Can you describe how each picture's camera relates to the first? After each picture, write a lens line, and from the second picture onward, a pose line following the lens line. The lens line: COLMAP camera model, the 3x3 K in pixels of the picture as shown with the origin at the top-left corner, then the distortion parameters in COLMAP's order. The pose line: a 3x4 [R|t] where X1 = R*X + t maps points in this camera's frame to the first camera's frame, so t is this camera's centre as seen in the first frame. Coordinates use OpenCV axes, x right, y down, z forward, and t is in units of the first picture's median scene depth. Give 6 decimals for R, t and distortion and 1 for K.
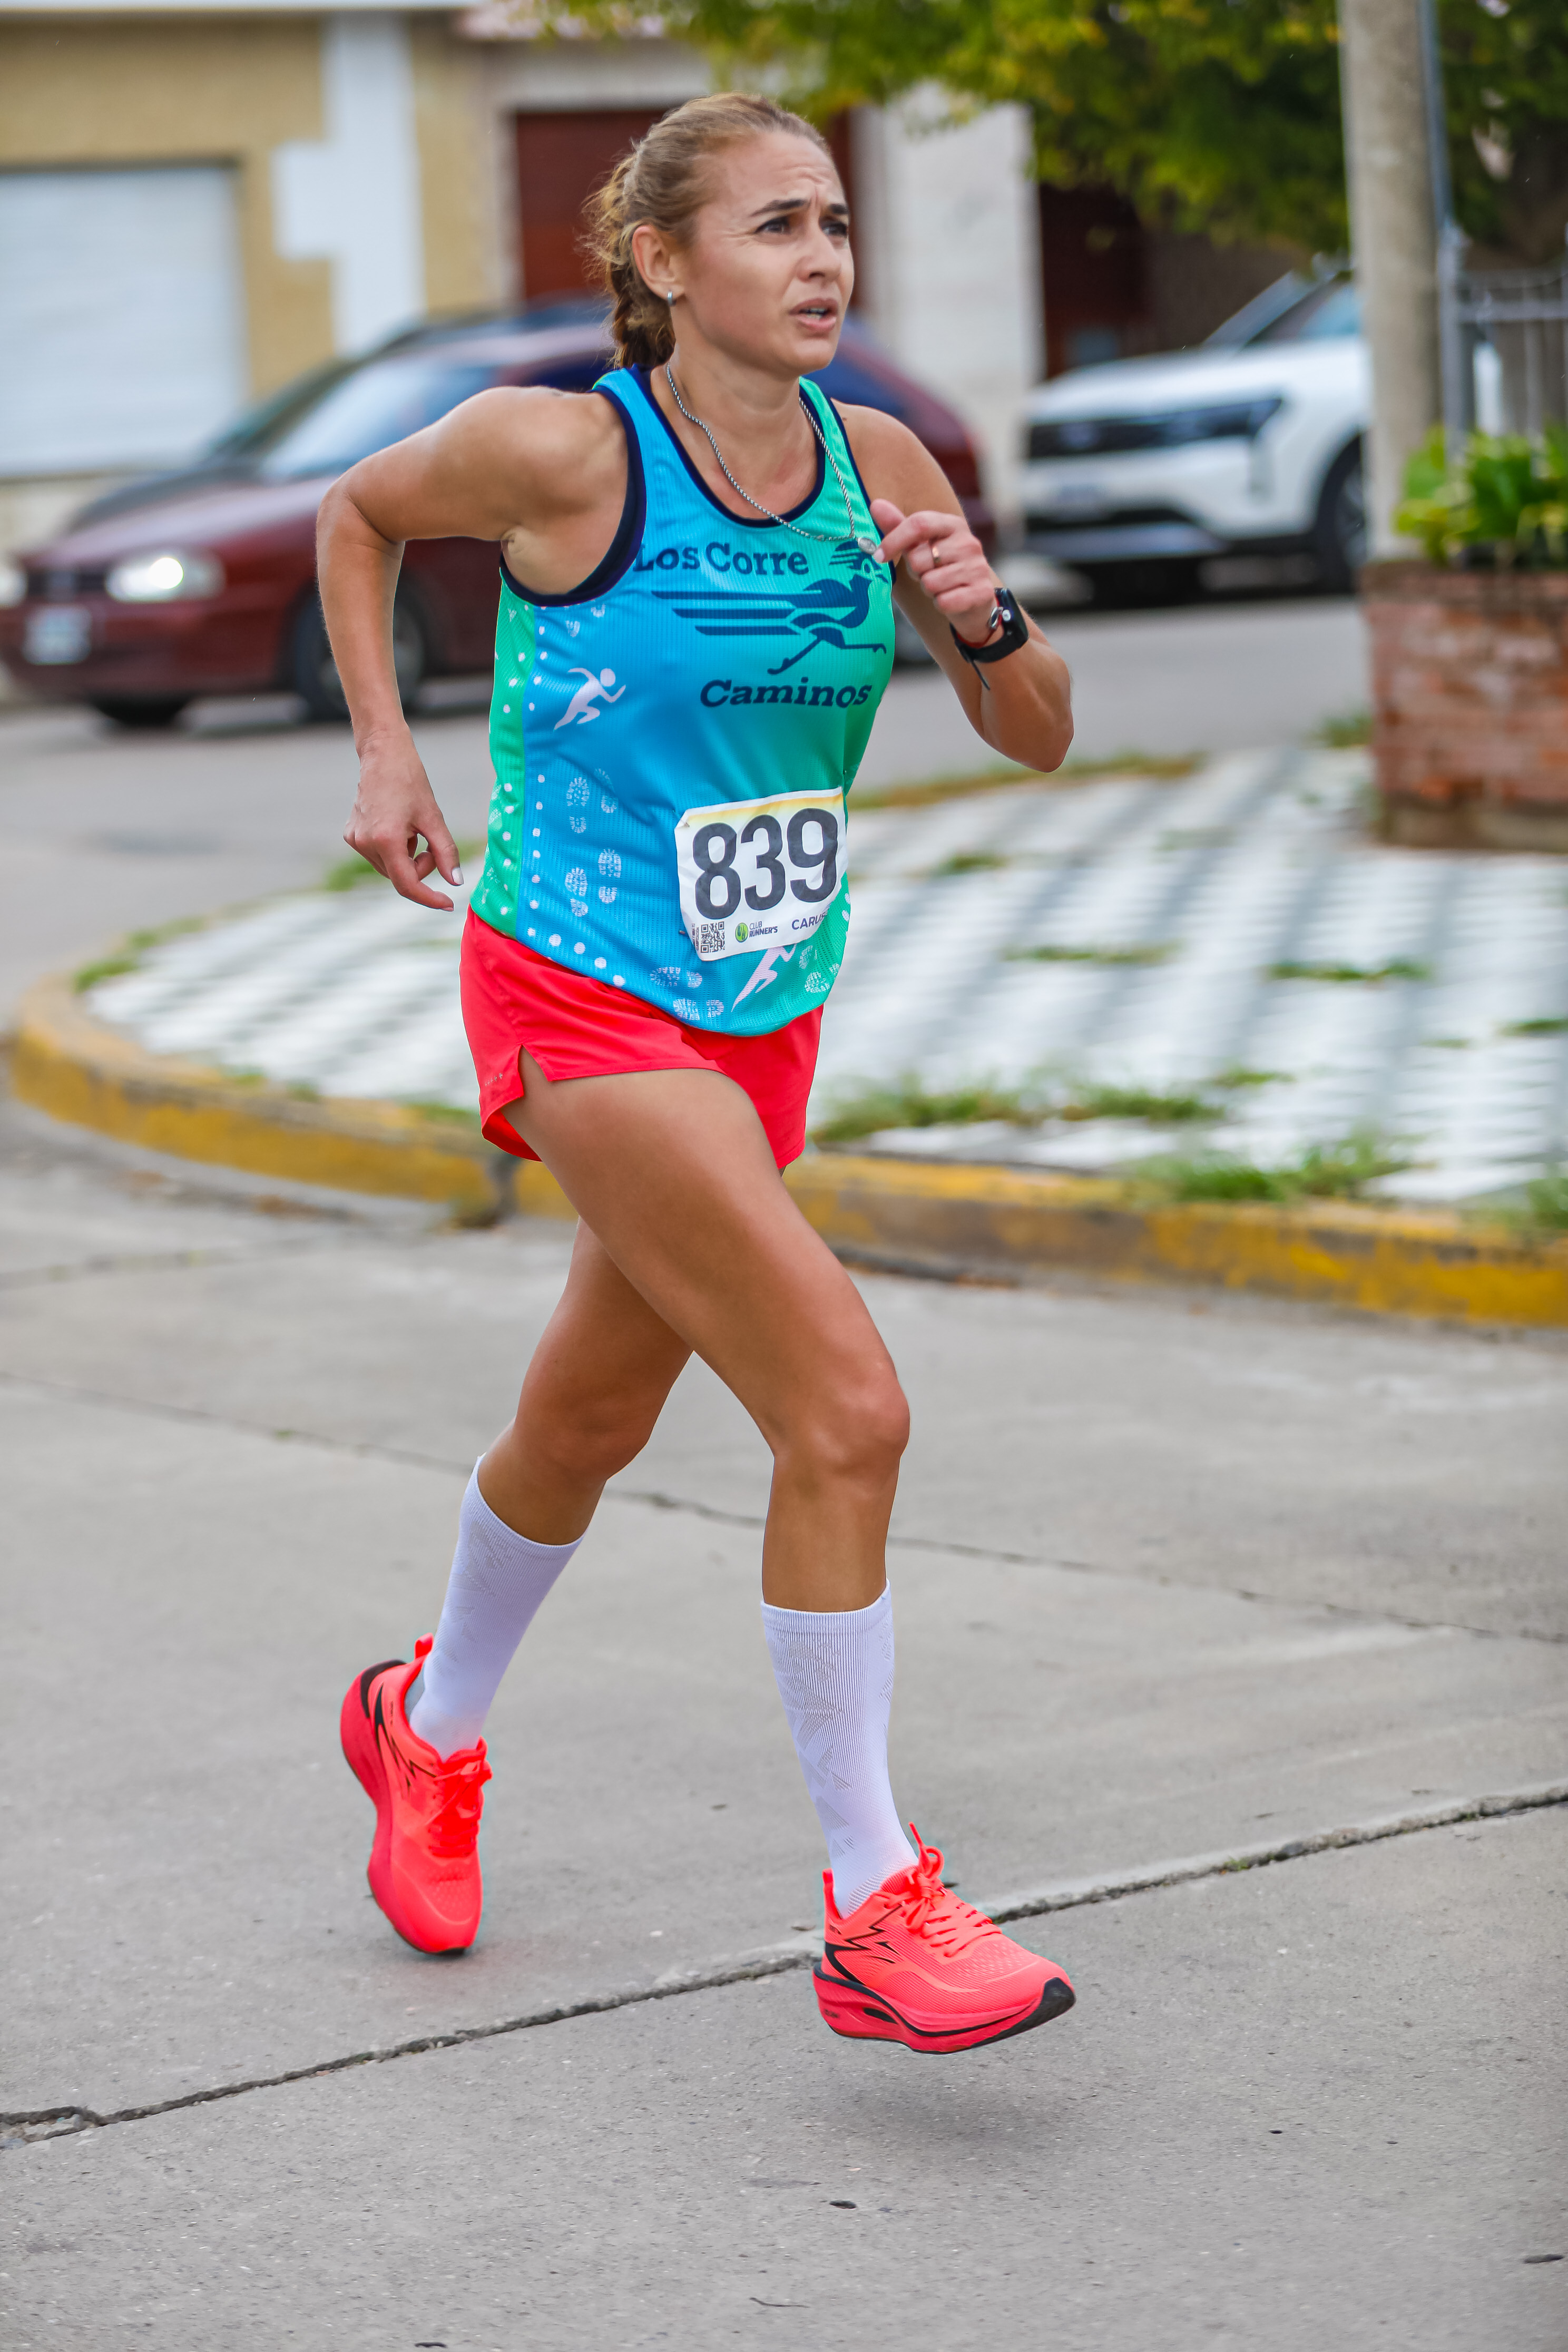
lens RADIAL K [[7113.8, 0, 795.4], [0, 7113.8, 1030.3], [0, 0, 1]] dist [-0.016536, 1.708270]
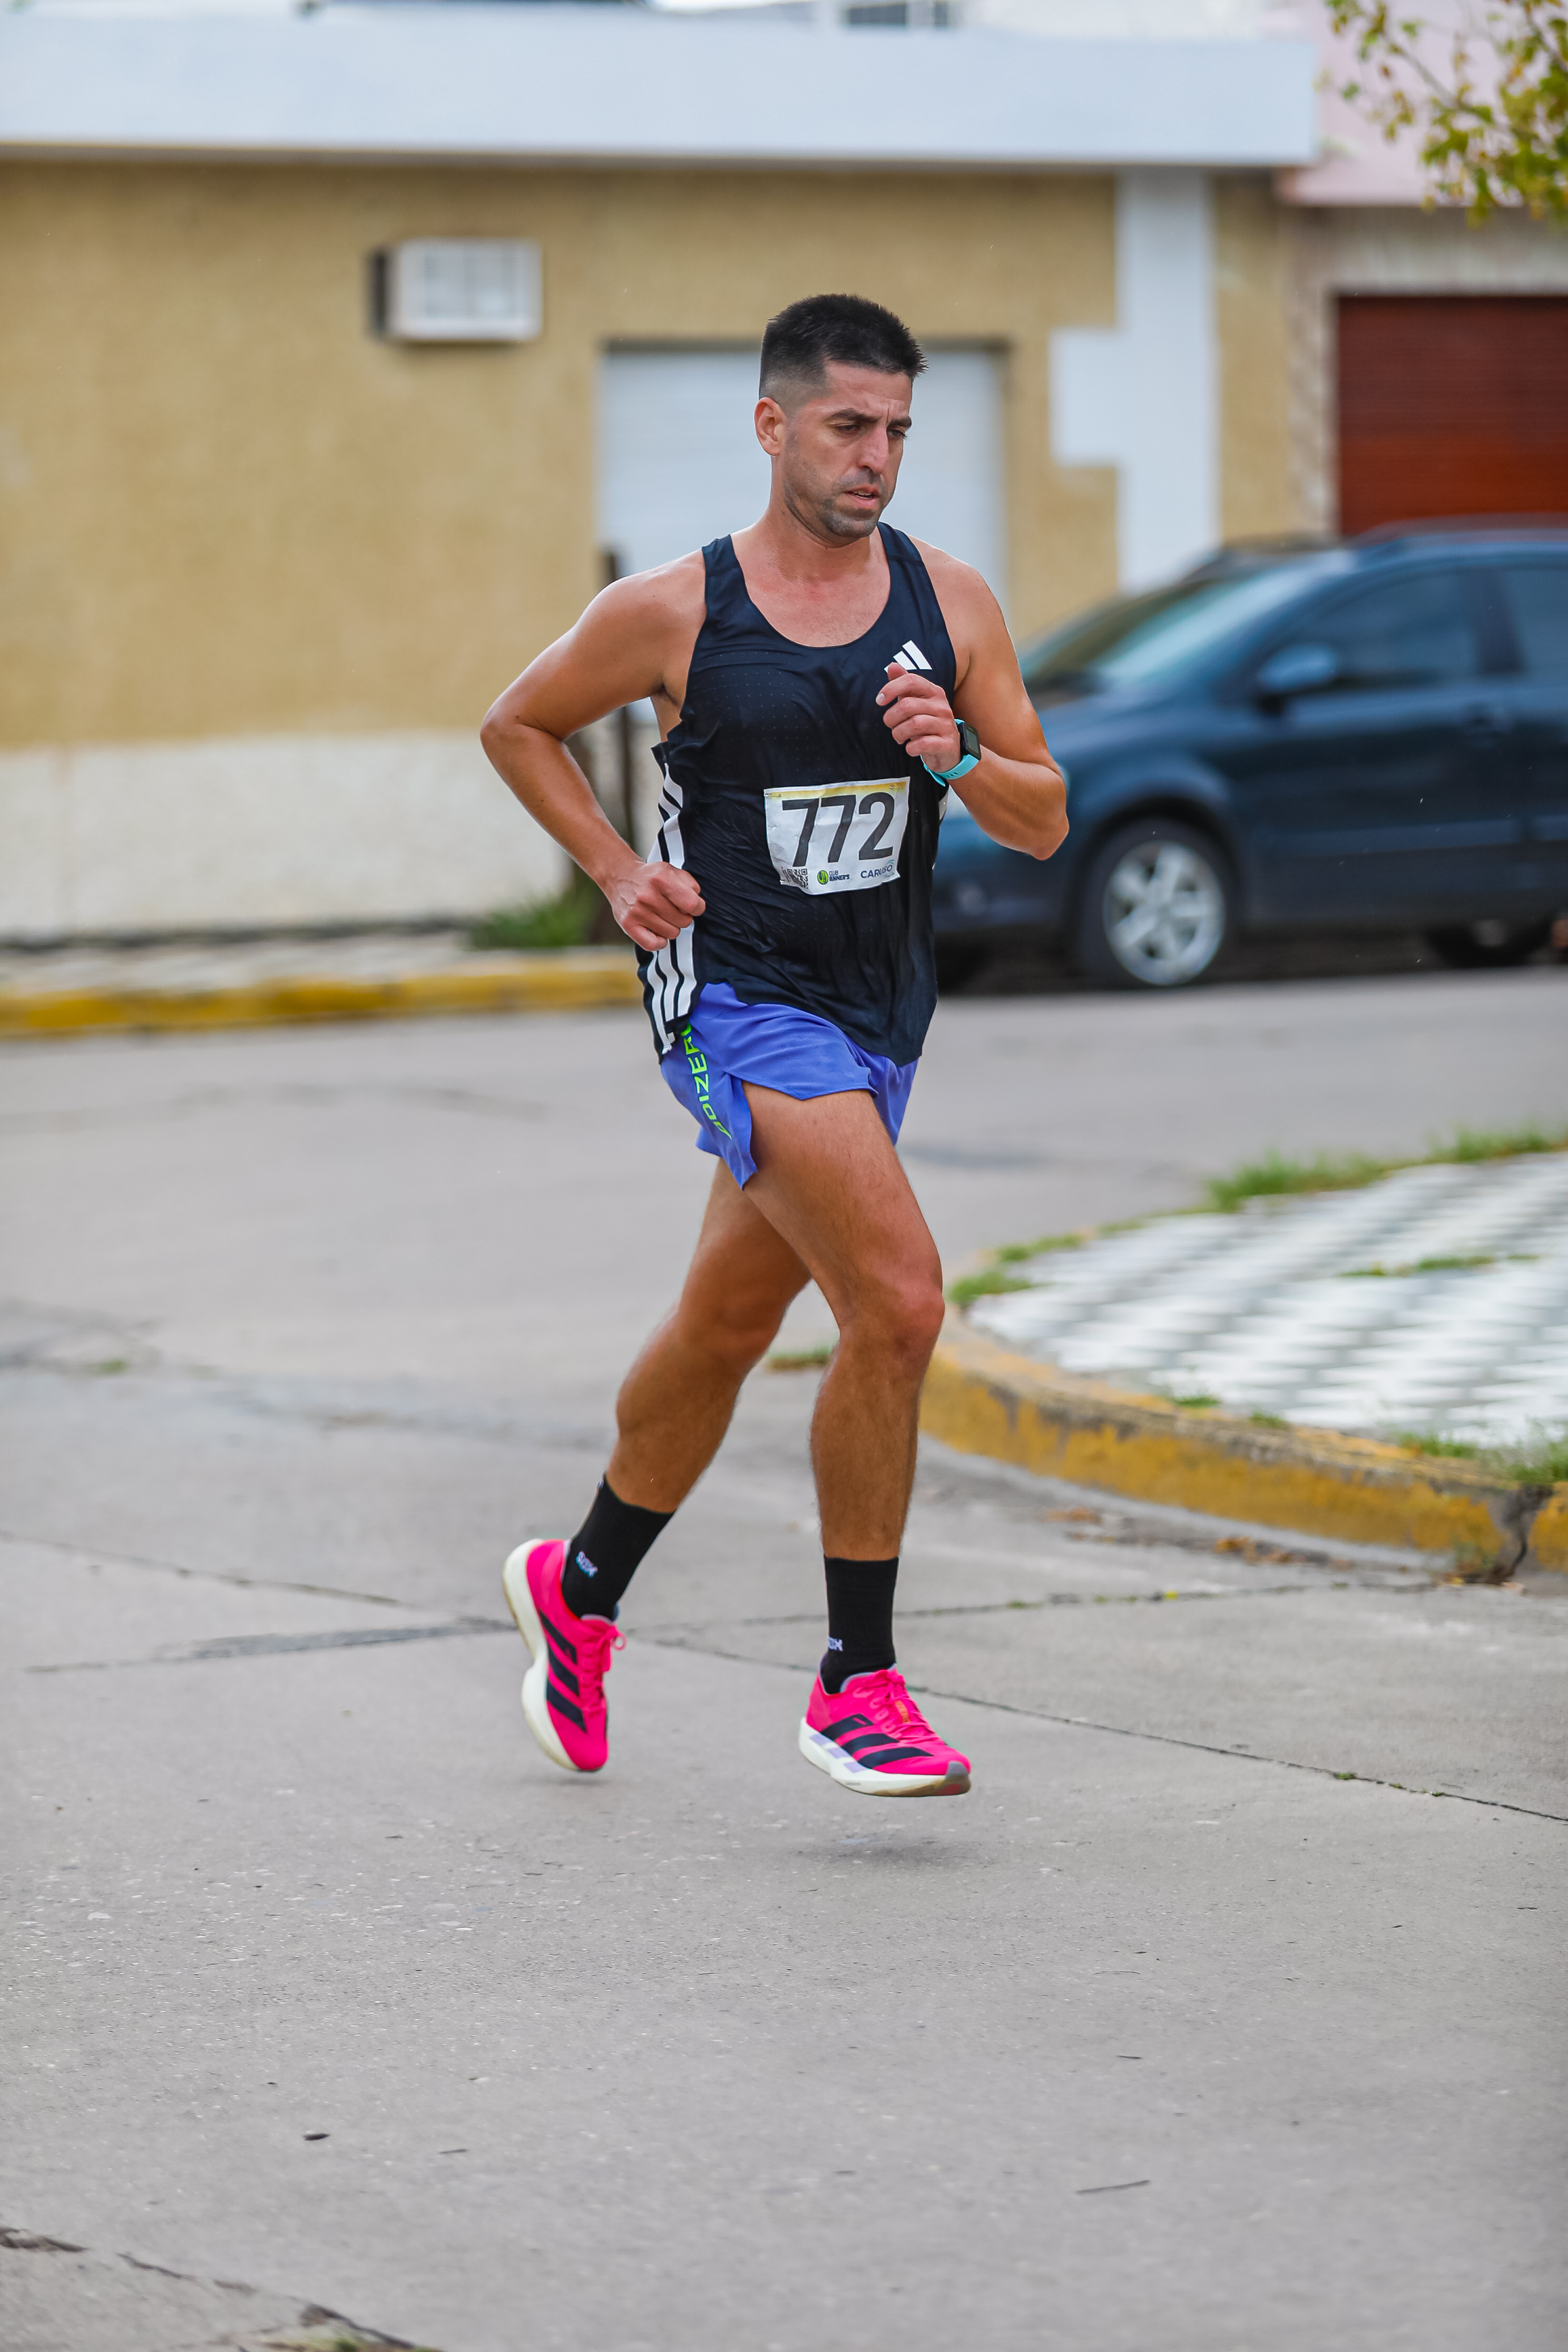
lens RADIAL K [[9059.7, 0, 782.9], [0, 9059.7, 1094.3], [0, 0, 1]] dist [0.367672, 4.046392]
pose [[0.996119, 0.038772, -0.079013, -0.064372], [-0.041920, 0.998376, -0.038580, 0.021545], [0.077388, 0.041743, 0.996127, -0.168610]]
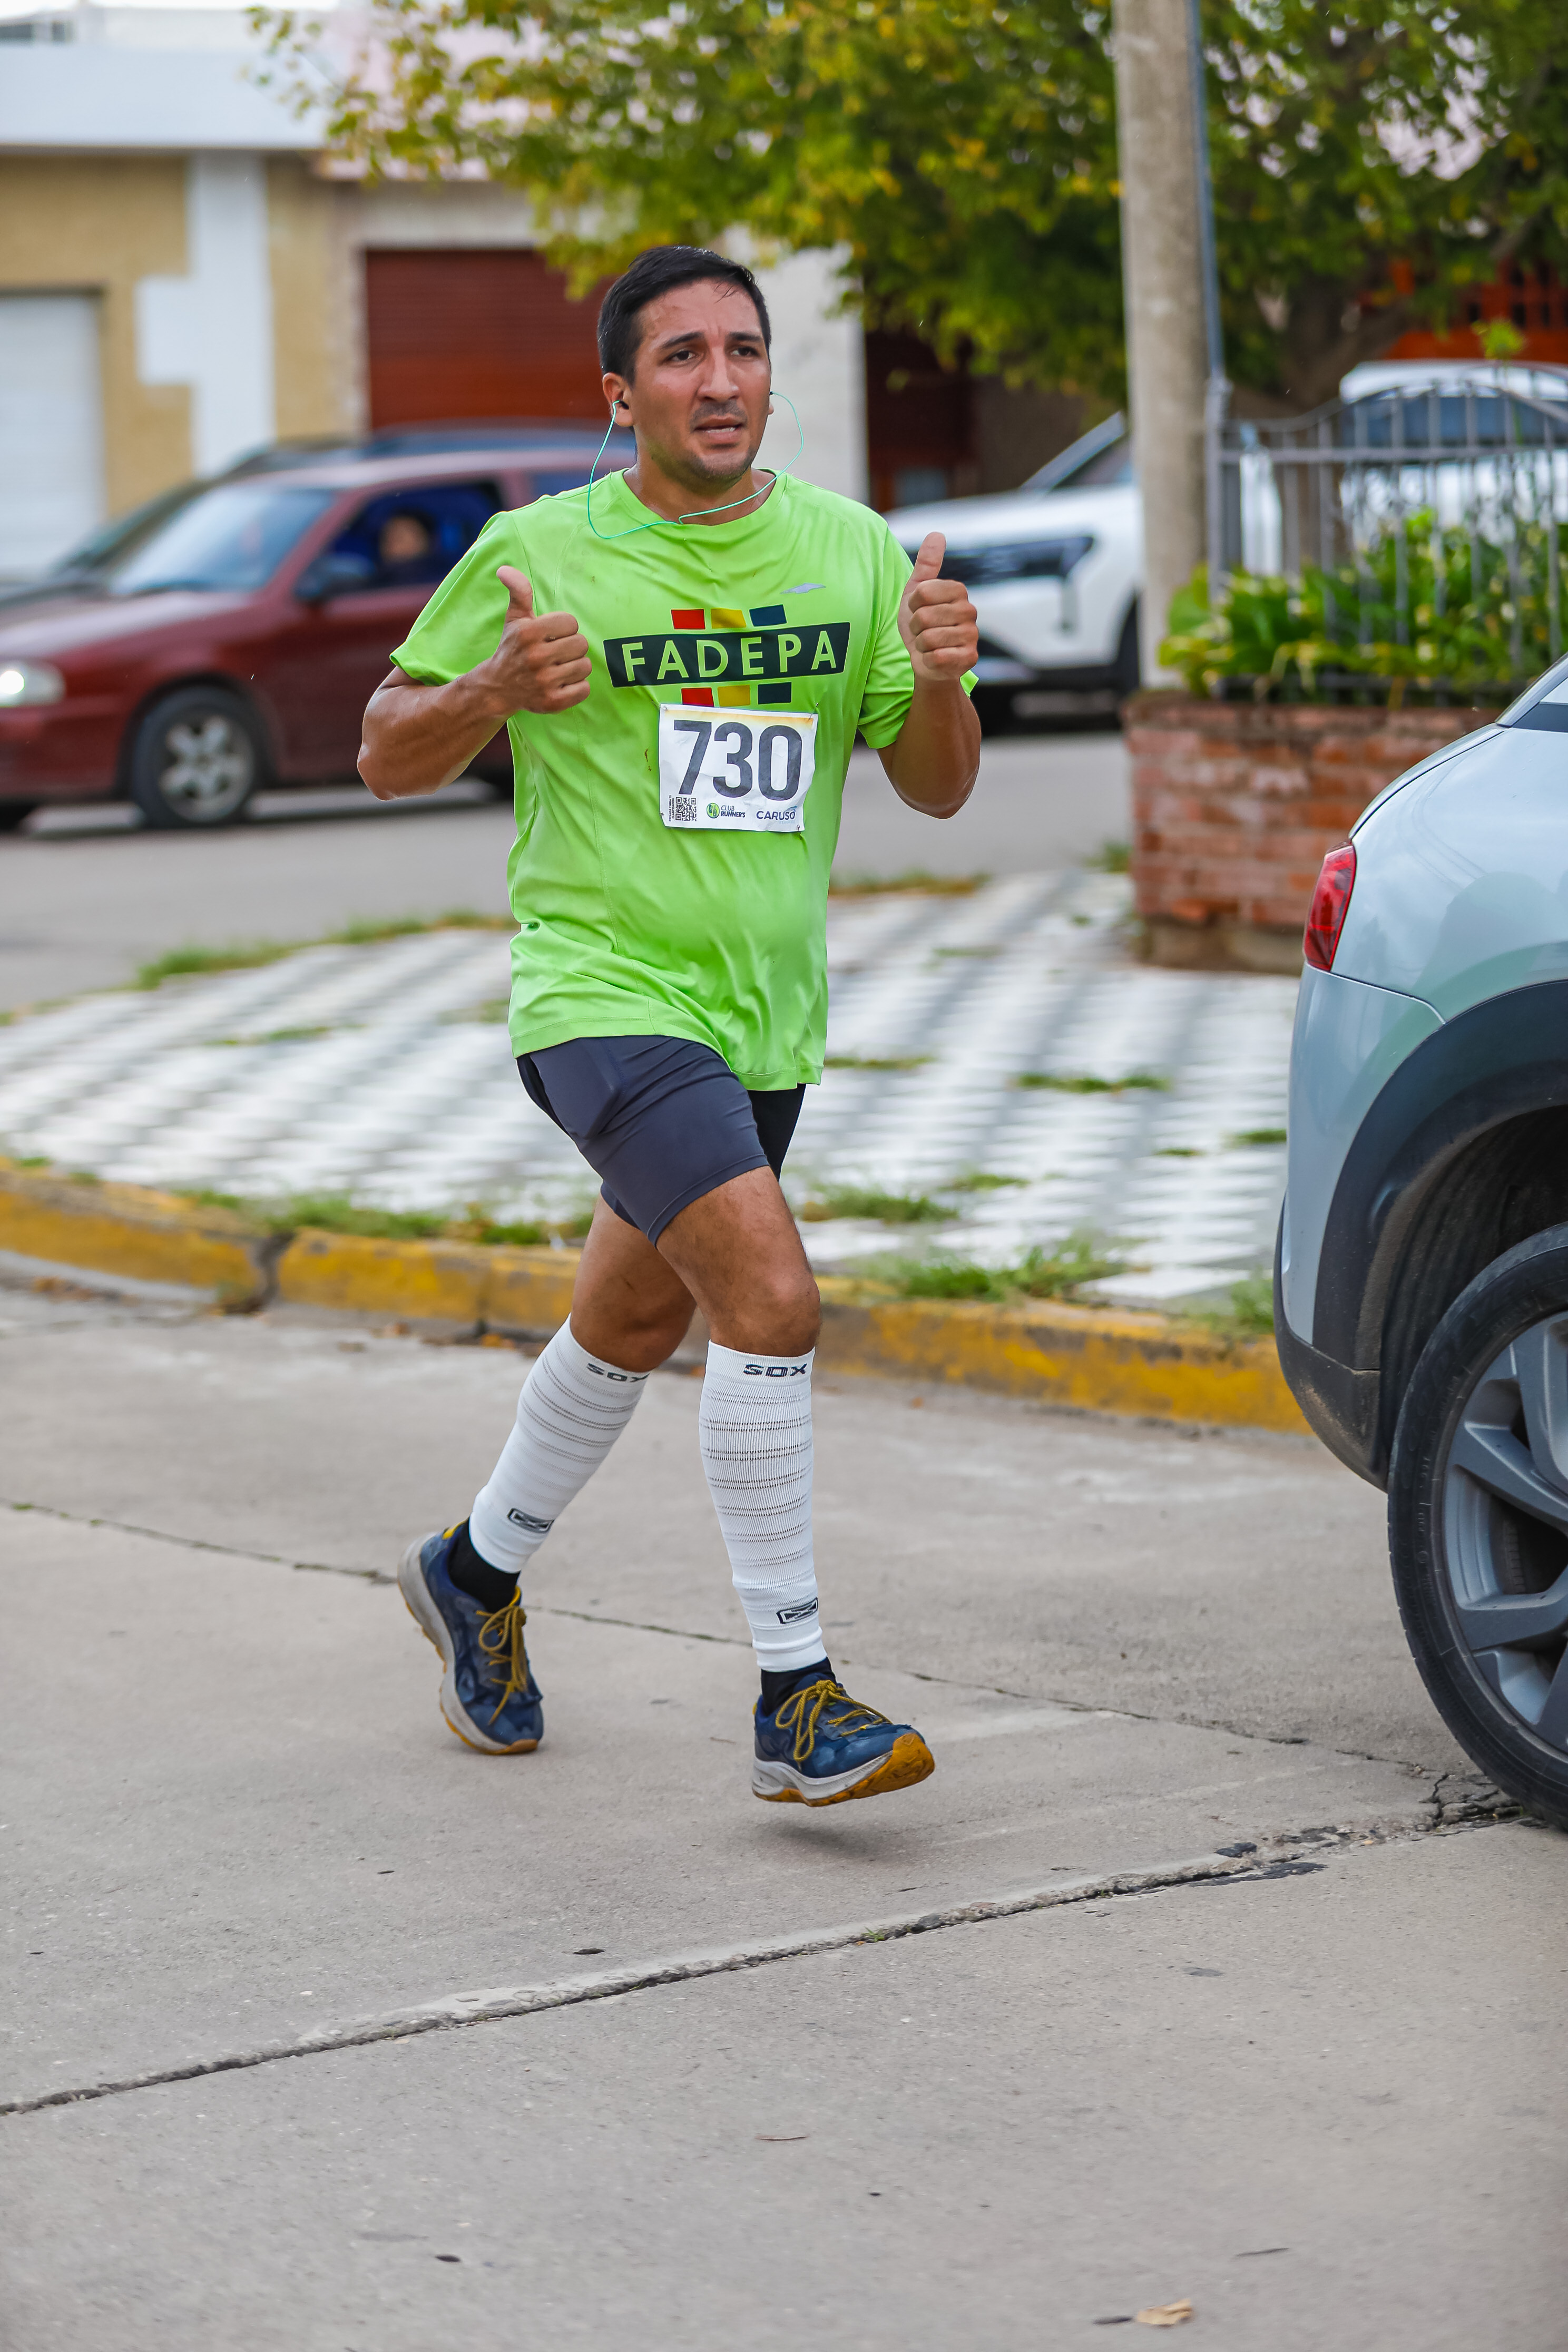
lens RADIAL K [[6780.8, 0, 816.7], [0, 6780.8, 1080.4], [0, 0, 1]] dist [-0.100226, 2.170489]
pose [[0.999551, 0.019472, 0.022752, 0.023356], [-0.019285, 0.999779, -0.008425, 0.000958], [-0.022911, 0.007982, 0.999706, 0.010651]]
